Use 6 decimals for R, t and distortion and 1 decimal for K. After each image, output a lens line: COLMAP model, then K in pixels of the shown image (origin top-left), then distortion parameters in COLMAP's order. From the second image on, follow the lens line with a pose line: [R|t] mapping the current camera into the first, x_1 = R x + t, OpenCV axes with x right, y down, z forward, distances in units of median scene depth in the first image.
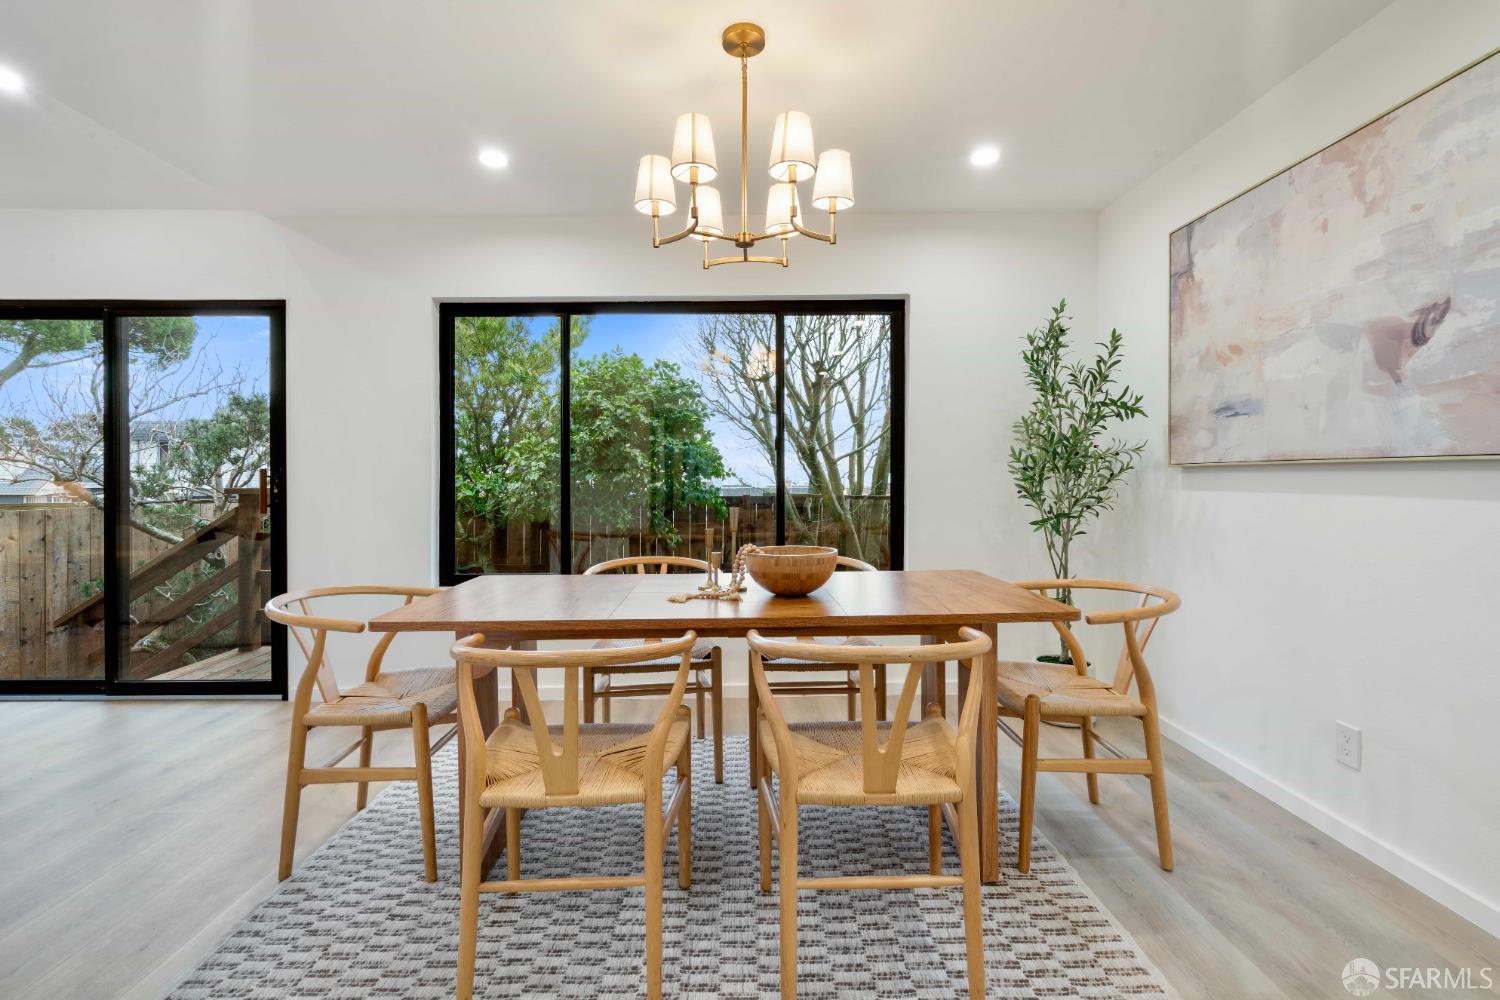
lens RADIAL K [[691.8, 0, 748.6], [0, 691.8, 484.8], [0, 0, 1]] dist [-0.000605, 0.000027]
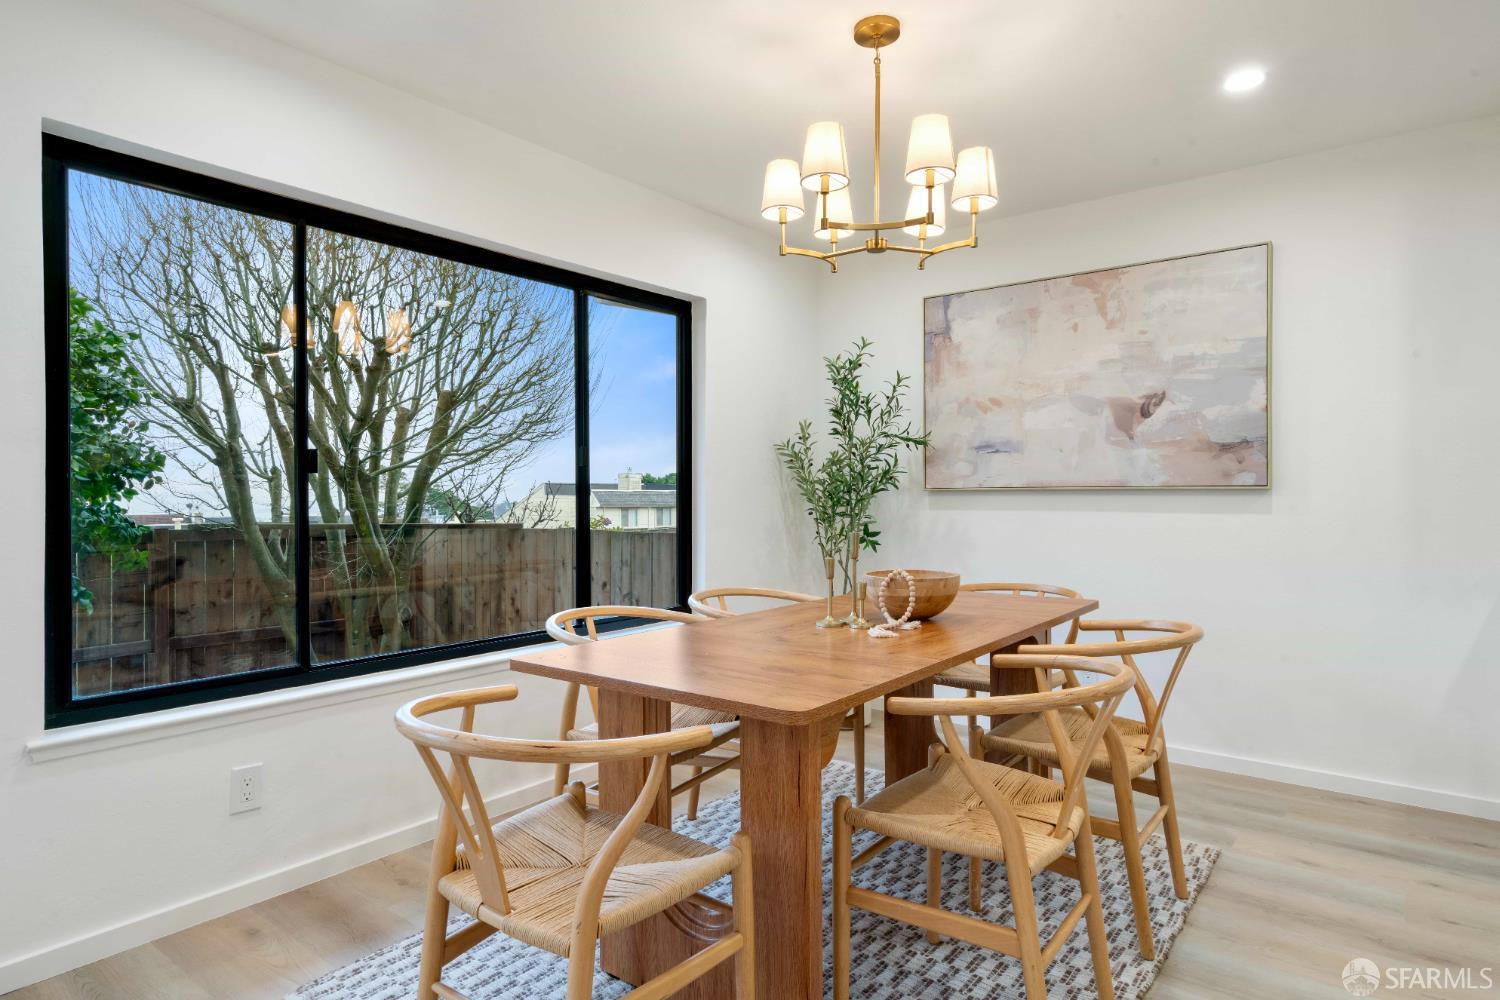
lens RADIAL K [[857.3, 0, 750.0], [0, 857.3, 500.0], [0, 0, 1]] dist [0.002963, 0.001380]
pose [[0.621815, 0.001310, 0.783163, -0.967692], [0.006818, 0.999952, -0.007086, -0.000957], [-0.783134, 0.009745, 0.621776, 0.392084]]
